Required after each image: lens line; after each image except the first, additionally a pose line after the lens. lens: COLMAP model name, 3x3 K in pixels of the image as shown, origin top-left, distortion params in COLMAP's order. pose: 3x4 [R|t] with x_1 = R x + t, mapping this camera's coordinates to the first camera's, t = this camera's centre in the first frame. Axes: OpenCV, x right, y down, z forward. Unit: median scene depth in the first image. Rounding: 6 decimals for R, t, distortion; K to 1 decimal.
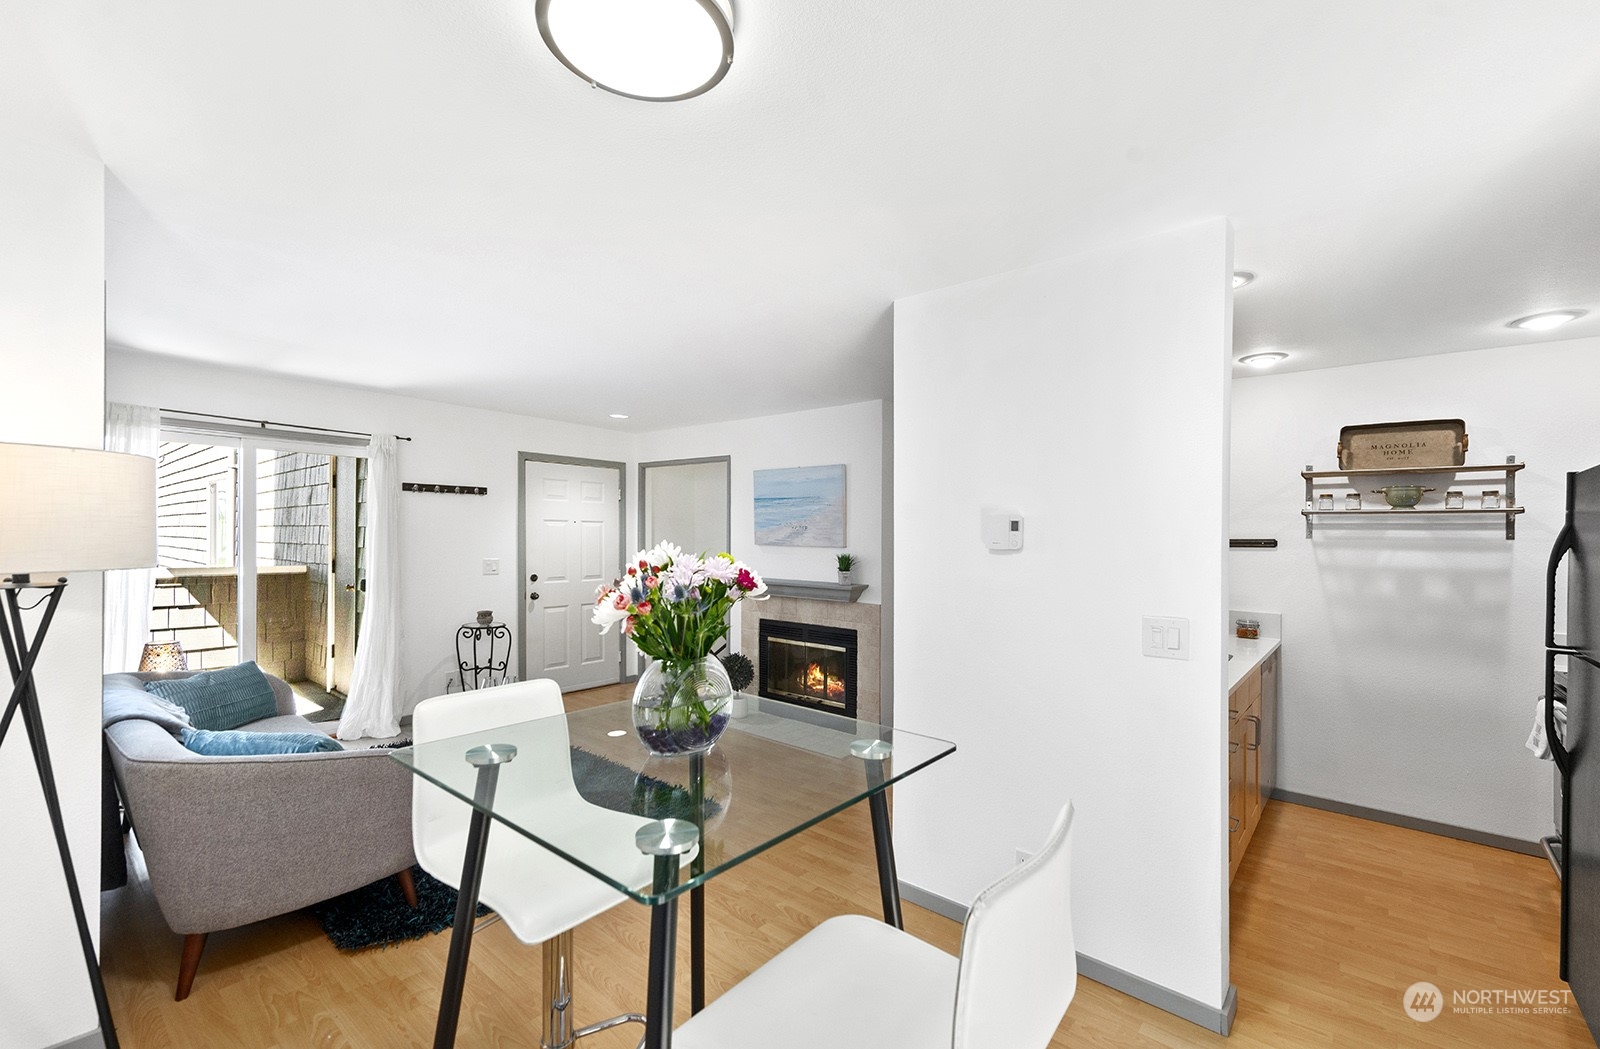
lens RADIAL K [[682.2, 0, 800.0], [0, 682.2, 524.5], [0, 0, 1]] dist [-0.000393, 0.000192]
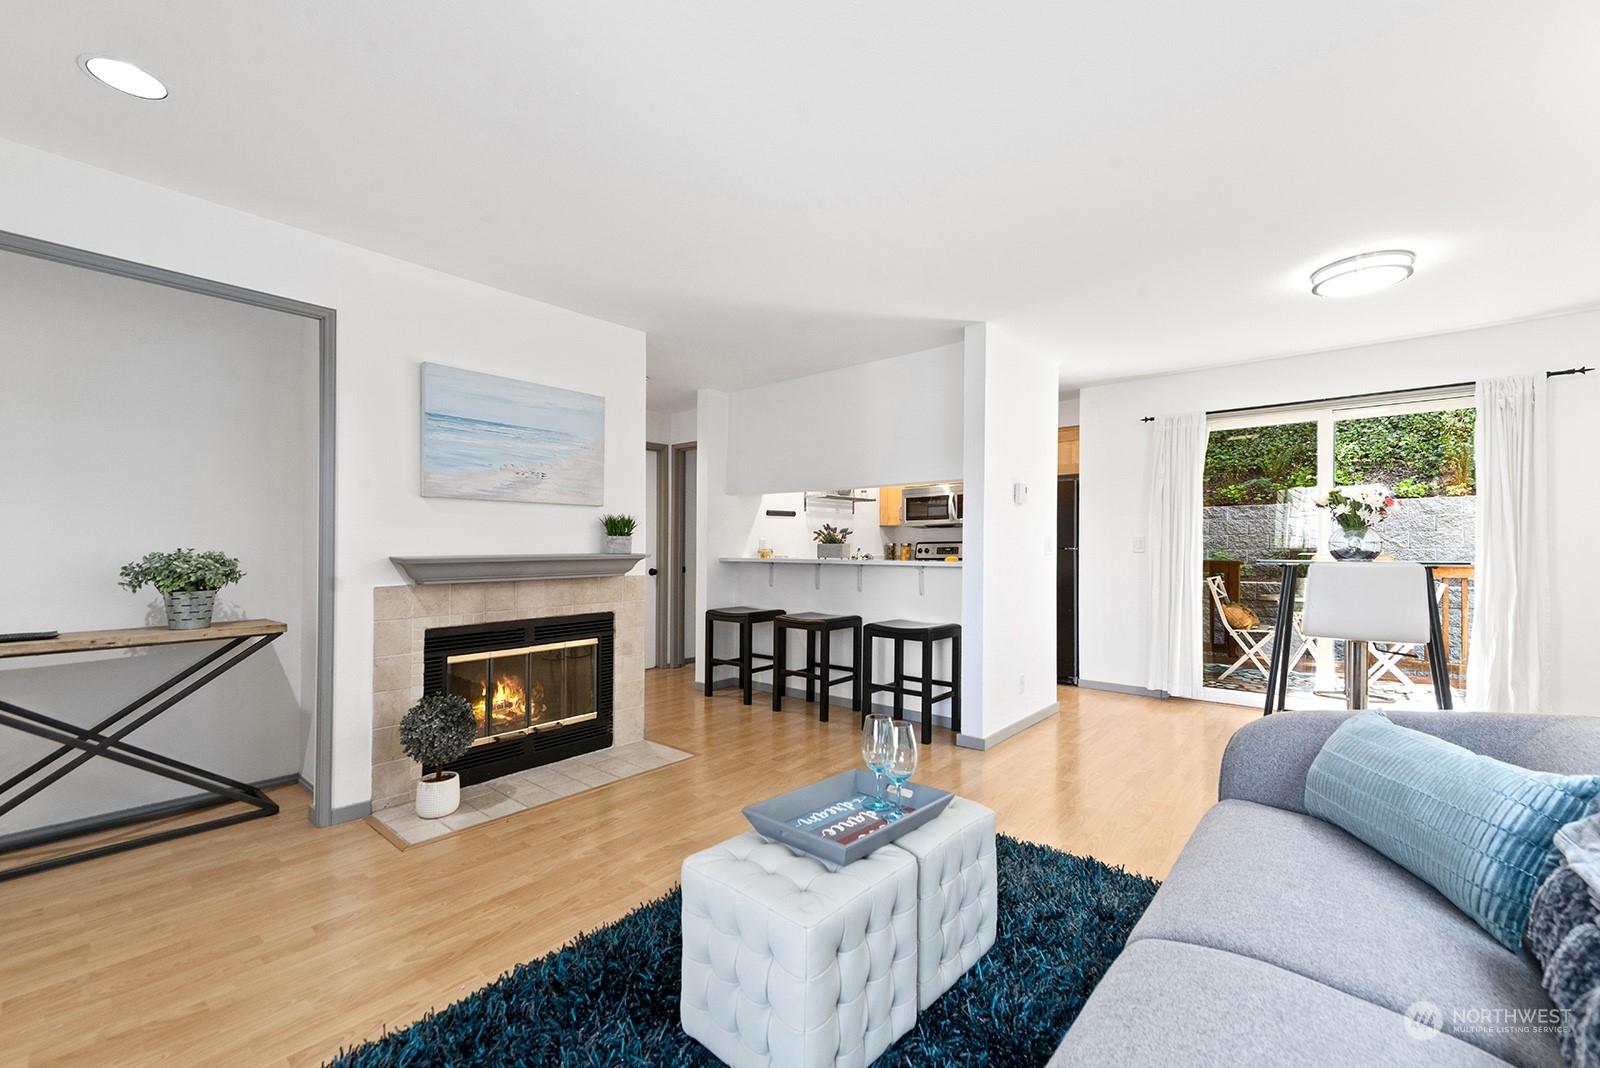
lens RADIAL K [[665.7, 0, 800.0], [0, 665.7, 534.0], [0, 0, 1]] dist [0.000554, 0.000024]
pose [[-0.014190, 0.007889, 0.999868, -0.640801], [-0.013098, 0.999882, -0.008075, 0.063597], [-0.999814, -0.013211, -0.014085, 0.738923]]
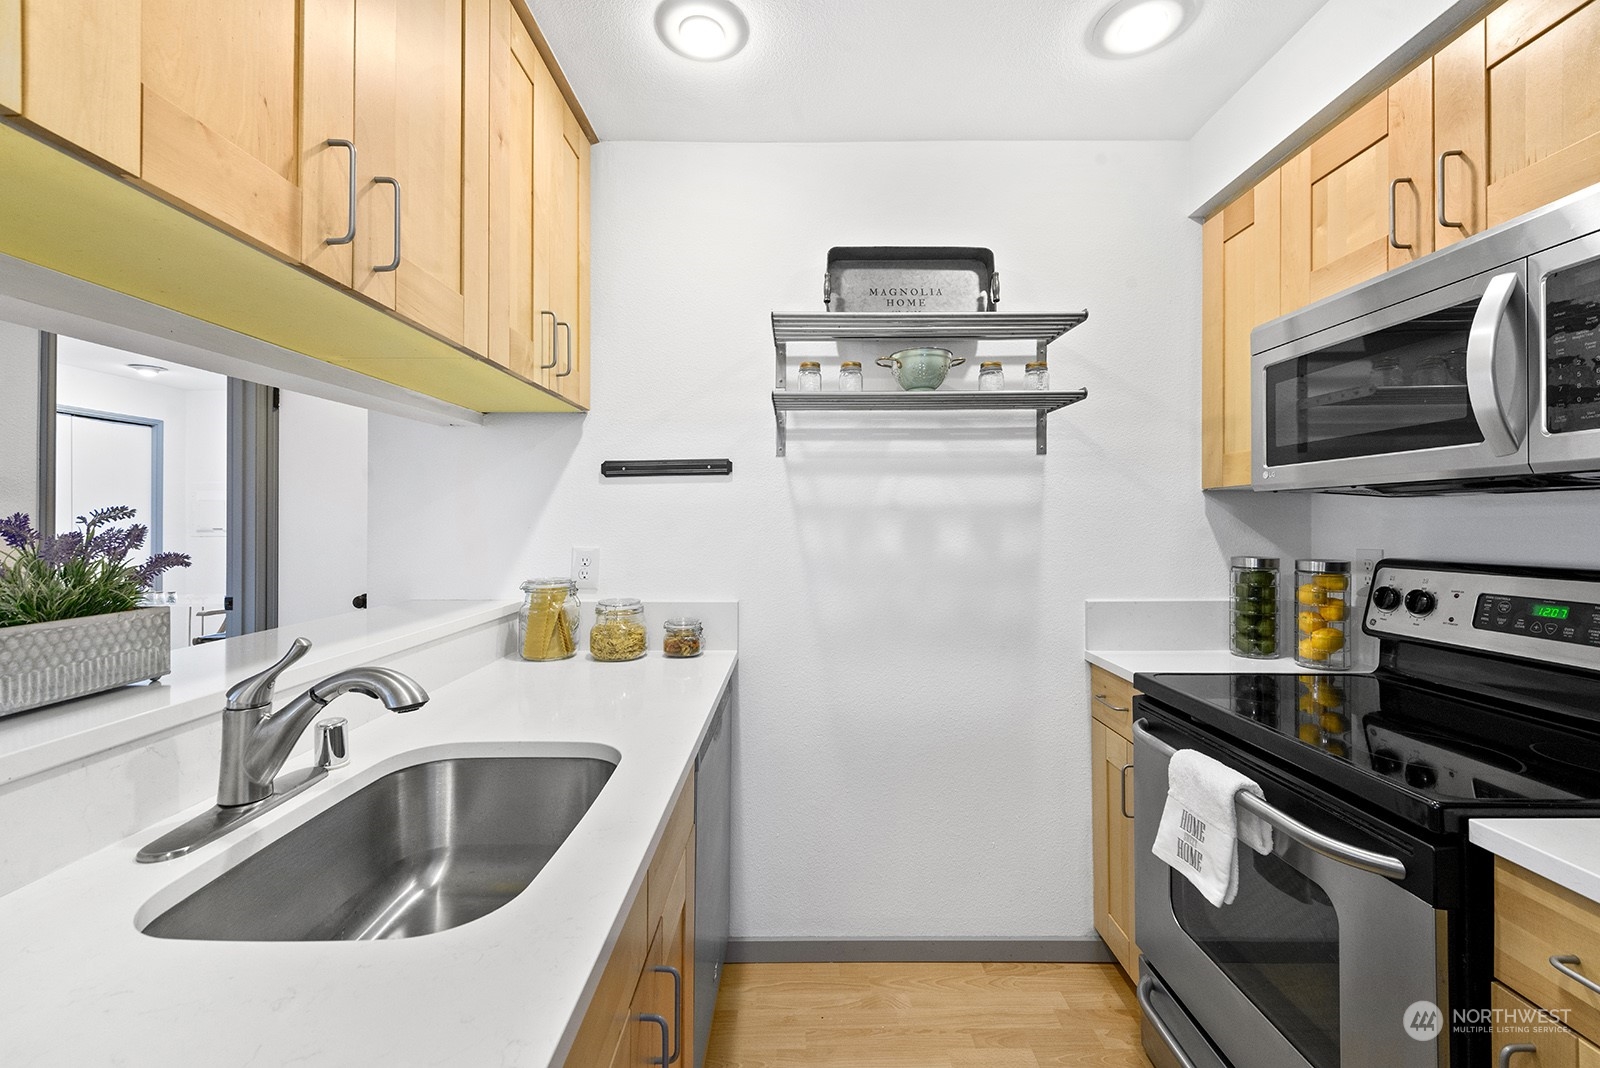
lens RADIAL K [[658.5, 0, 796.8], [0, 658.5, 505.9], [0, 0, 1]] dist [0.000740, 0.000072]
pose [[0.766240, -0.005552, 0.642530, 0.301527], [0.001999, 0.999978, 0.006257, 0.040117], [-0.642551, -0.003510, 0.766235, 0.424156]]
